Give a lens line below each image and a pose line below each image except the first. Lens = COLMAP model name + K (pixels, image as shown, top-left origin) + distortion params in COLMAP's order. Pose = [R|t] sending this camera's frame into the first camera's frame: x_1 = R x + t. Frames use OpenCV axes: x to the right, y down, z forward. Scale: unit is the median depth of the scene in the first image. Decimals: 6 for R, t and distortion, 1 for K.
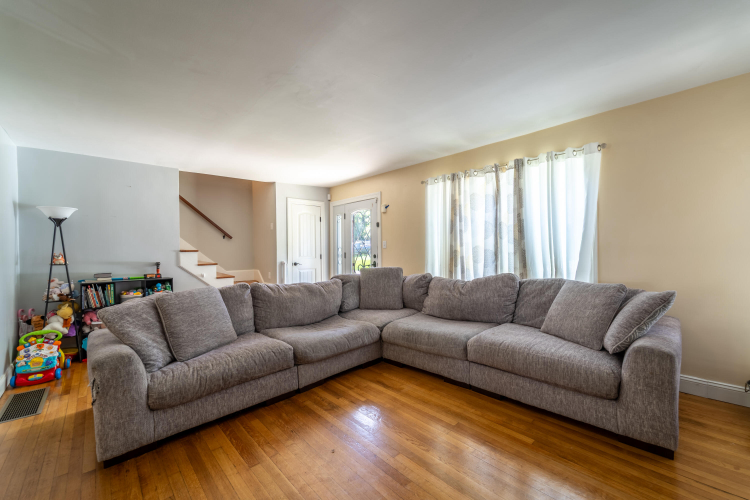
lens RADIAL K [[304.1, 0, 375.0], [0, 304.1, 250.0], [0, 0, 1]] dist [0.000800, -0.000479]
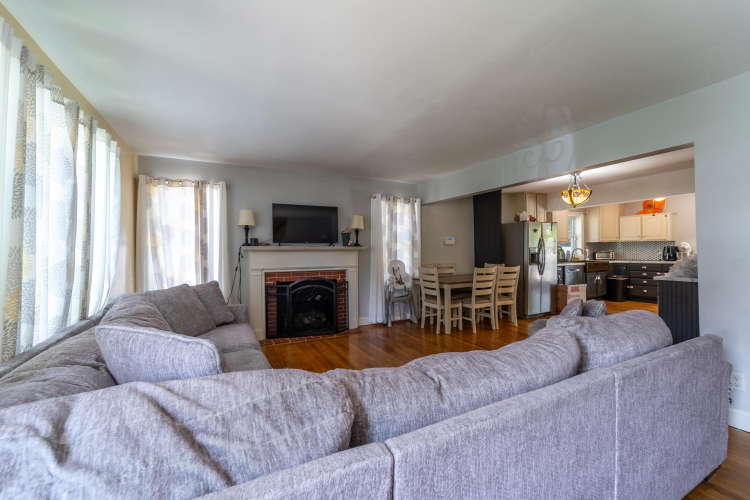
lens RADIAL K [[304.1, 0, 375.0], [0, 304.1, 250.0], [0, 0, 1]] dist [0.000800, -0.000479]
pose [[-0.957909, 0.026976, 0.285801, -0.234409], [0.023959, 0.999614, -0.014051, -0.000218], [-0.286069, -0.006612, -0.958186, 1.250792]]
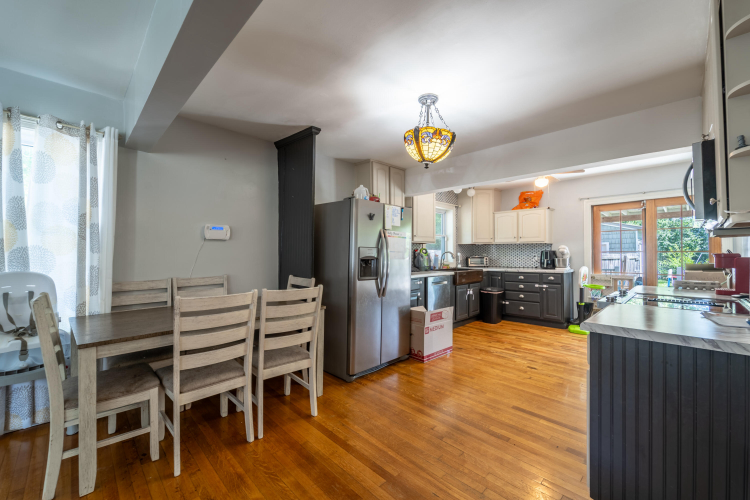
lens RADIAL K [[304.1, 0, 375.0], [0, 304.1, 250.0], [0, 0, 1]] dist [0.000800, -0.000479]
pose [[-0.999579, 0.014359, -0.025225, -0.539685], [0.014839, 0.999711, -0.018934, 0.007253], [0.024946, -0.019300, -0.999502, 0.452643]]
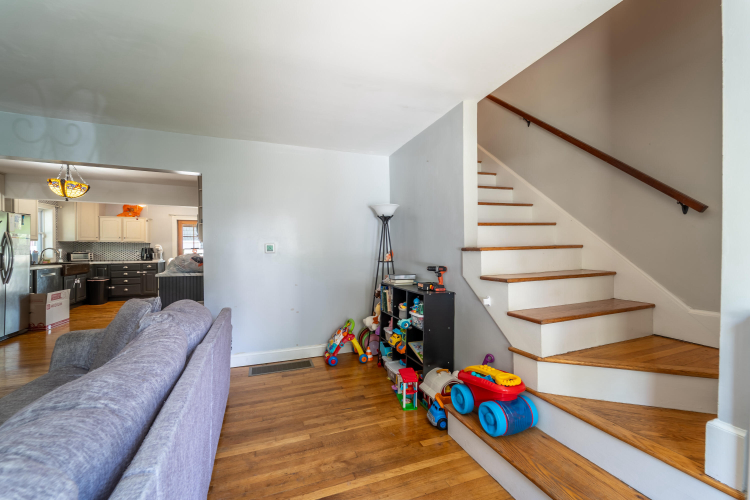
lens RADIAL K [[306.4, 0, 378.5], [0, 306.4, 254.1], [0, 0, 1]] dist [0.000790, -0.000153]
pose [[-0.378983, 0.025951, -0.925040, -0.078360], [0.006400, 0.999656, 0.025422, -0.004965], [0.925382, 0.003714, -0.379018, 1.252281]]
